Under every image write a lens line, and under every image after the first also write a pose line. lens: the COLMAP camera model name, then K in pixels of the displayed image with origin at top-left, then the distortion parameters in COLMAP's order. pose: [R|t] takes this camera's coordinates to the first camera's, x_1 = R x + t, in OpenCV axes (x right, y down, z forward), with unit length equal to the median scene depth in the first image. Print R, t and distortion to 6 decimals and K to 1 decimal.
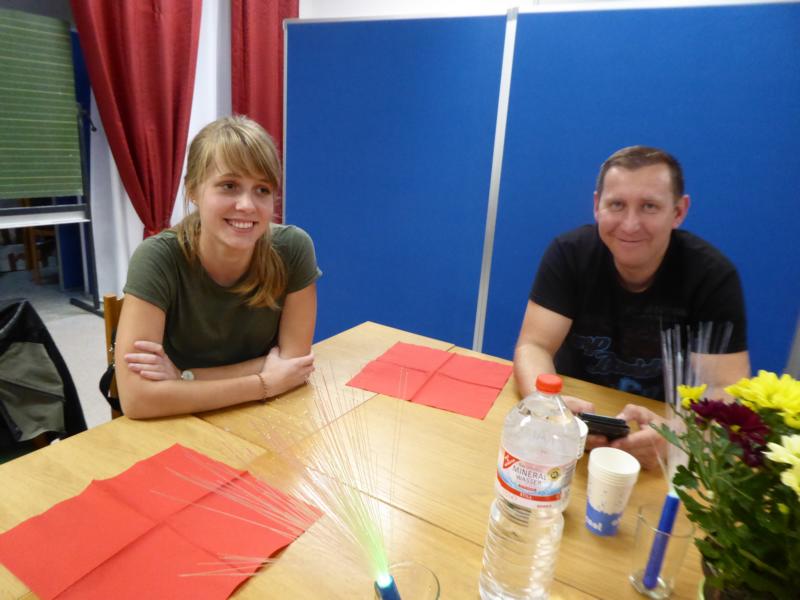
lens RADIAL K [[569.9, 0, 400.0], [0, 569.9, 300.0], [0, 0, 1]] dist [-0.041822, 0.000814]
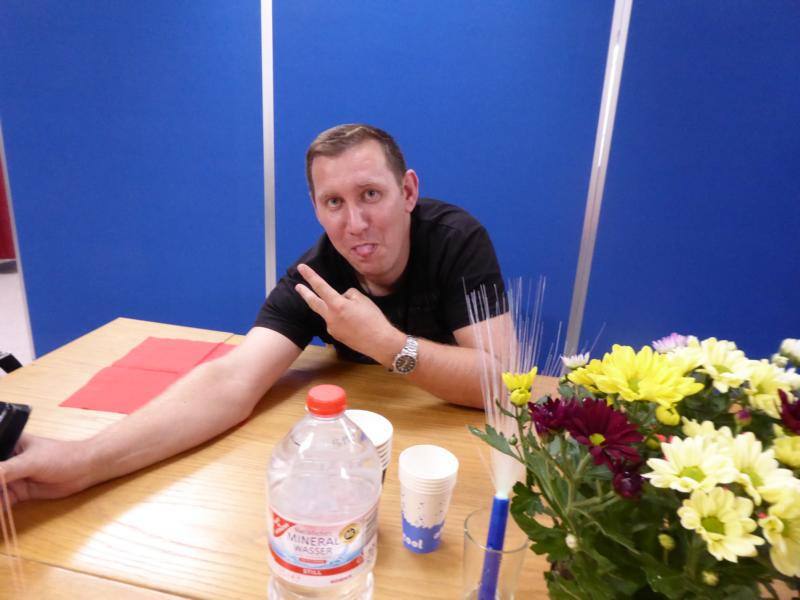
lens RADIAL K [[584.7, 0, 401.1], [0, 584.7, 304.2], [0, 0, 1]] dist [-0.015177, 0.001463]
pose [[0.935975, -0.116003, 0.332407, 0.129556], [0.096700, 0.992552, 0.074095, -0.005215], [-0.338526, -0.037208, 0.940221, 0.335334]]
